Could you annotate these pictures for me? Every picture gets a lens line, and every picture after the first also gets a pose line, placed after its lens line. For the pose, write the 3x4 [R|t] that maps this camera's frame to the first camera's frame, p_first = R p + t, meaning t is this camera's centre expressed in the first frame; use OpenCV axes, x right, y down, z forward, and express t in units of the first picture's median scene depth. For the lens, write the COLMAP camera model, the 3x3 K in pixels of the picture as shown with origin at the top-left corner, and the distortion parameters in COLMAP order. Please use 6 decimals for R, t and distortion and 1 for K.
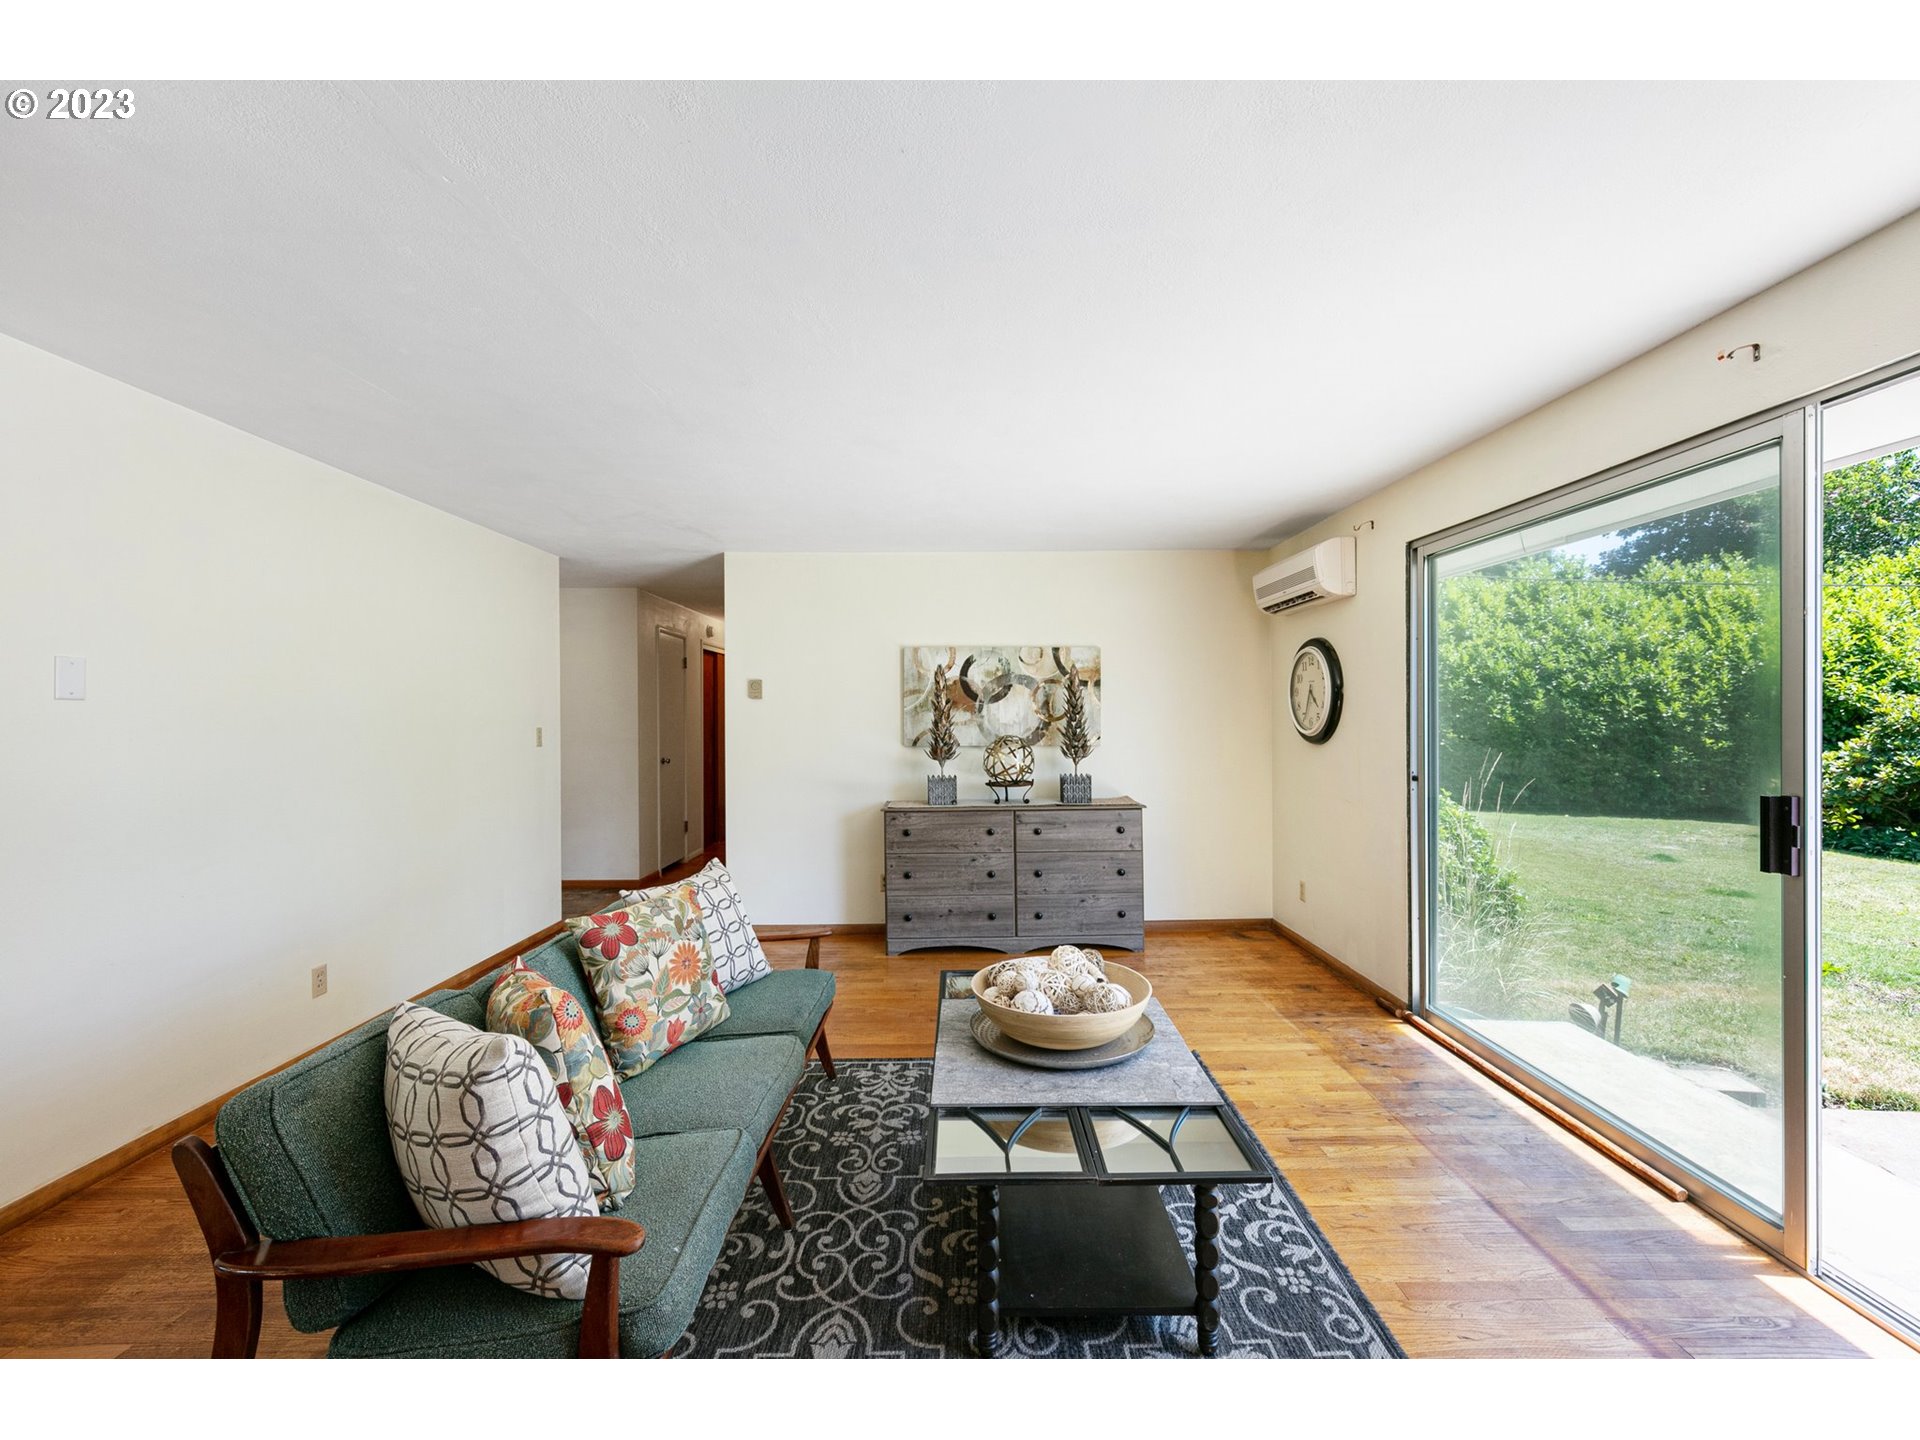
lens RADIAL K [[791.0, 0, 962.1], [0, 791.0, 713.9], [0, 0, 1]] dist [0.003200, 0.000365]
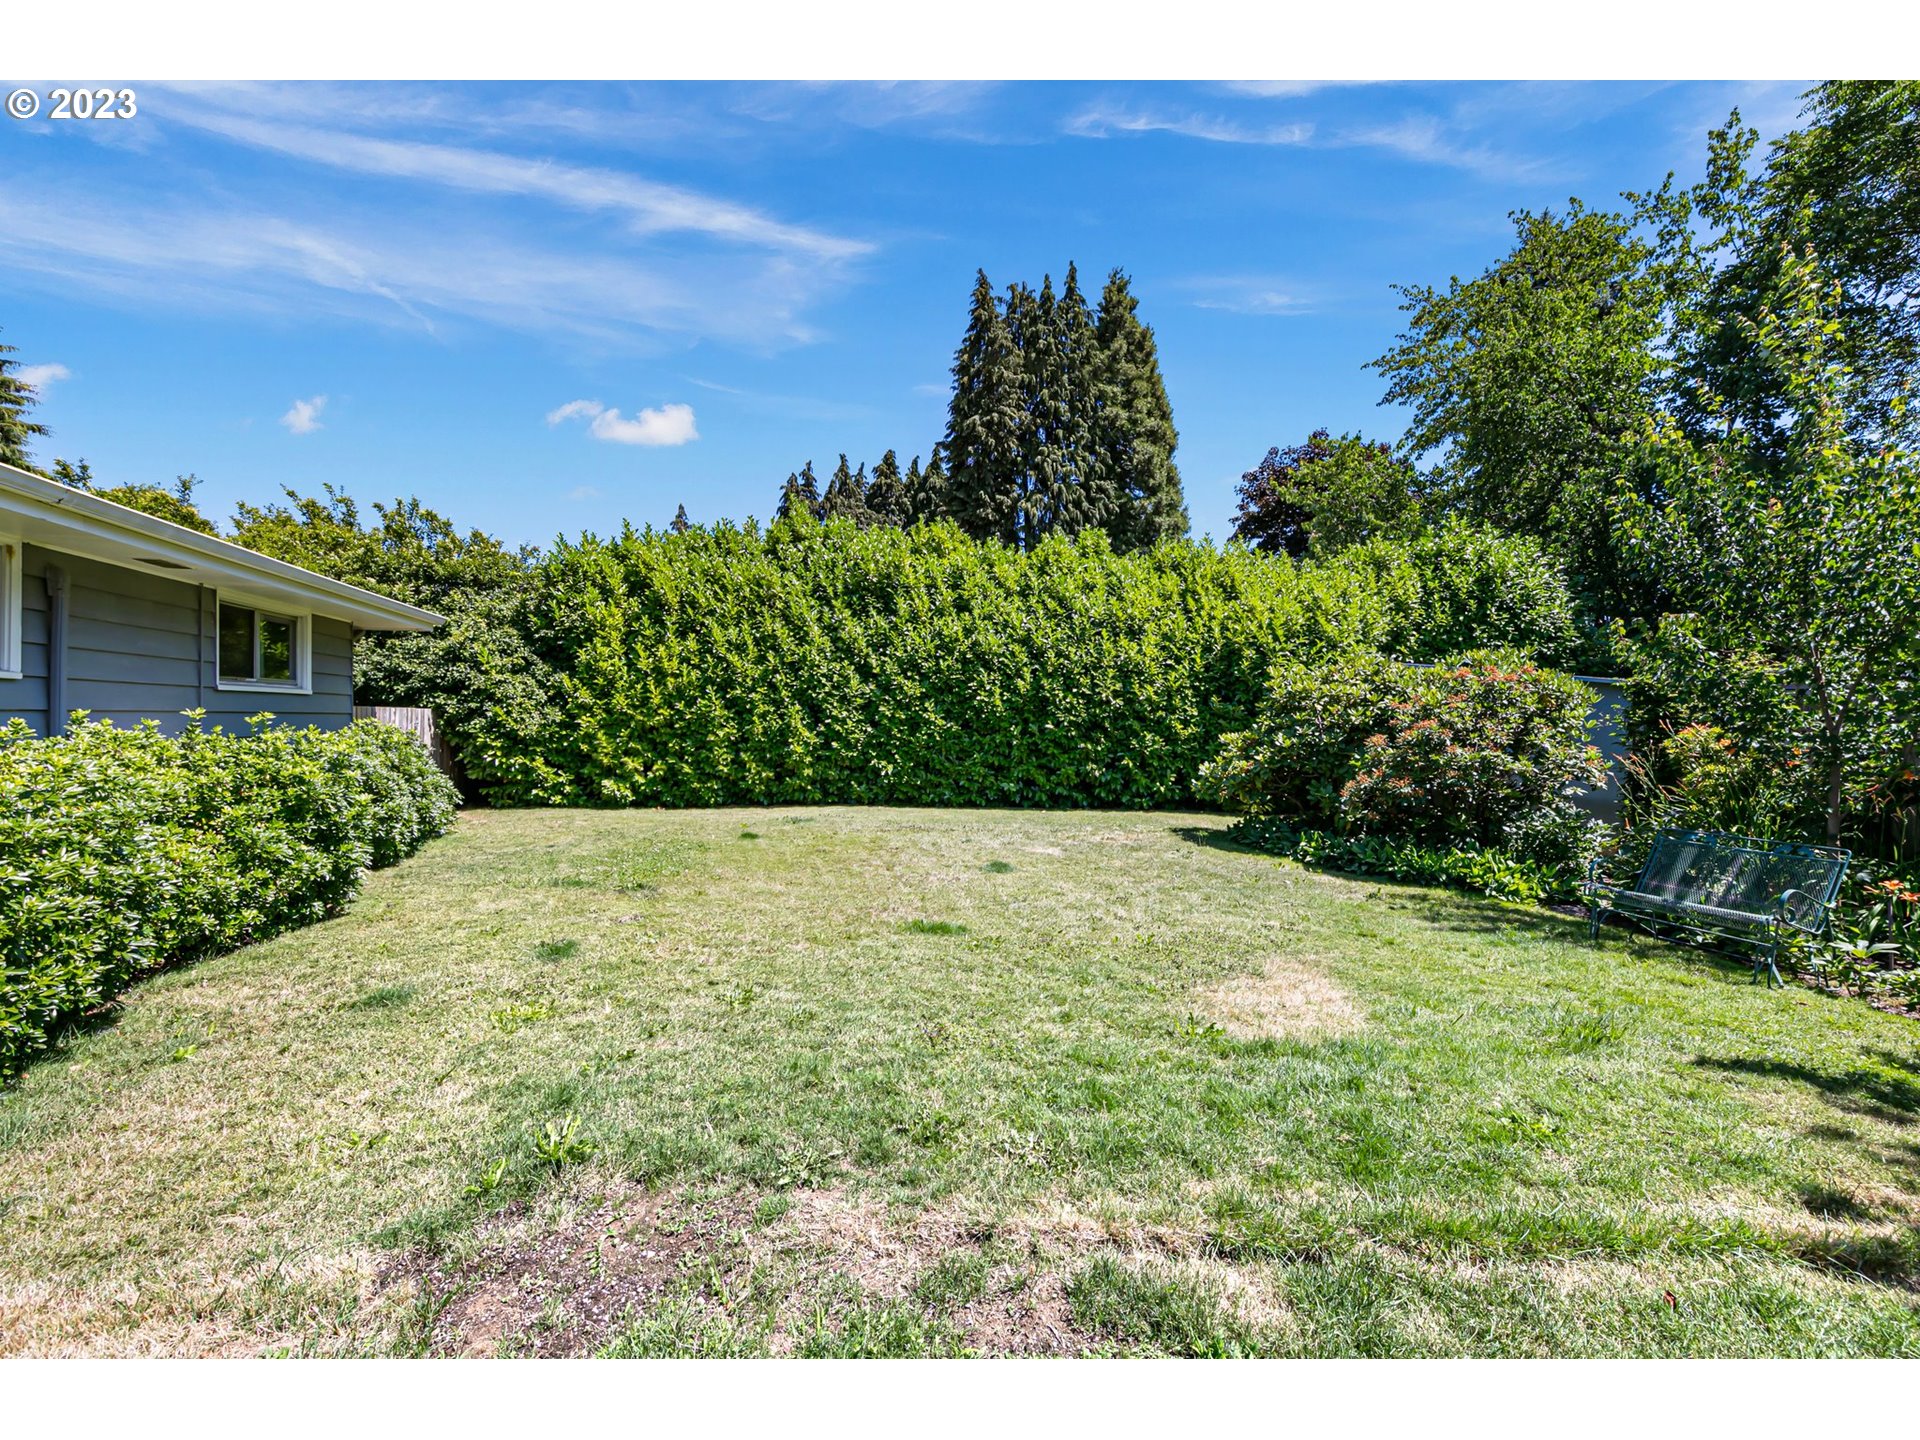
lens RADIAL K [[797.2, 0, 960.1], [0, 797.2, 686.4], [0, 0, 1]] dist [0.000915, 0.000140]
pose [[0.963327, 0.017103, 0.267786, 1.412159], [-0.007252, 0.999261, -0.037735, 0.076252], [-0.268234, 0.034409, 0.962739, 0.584956]]
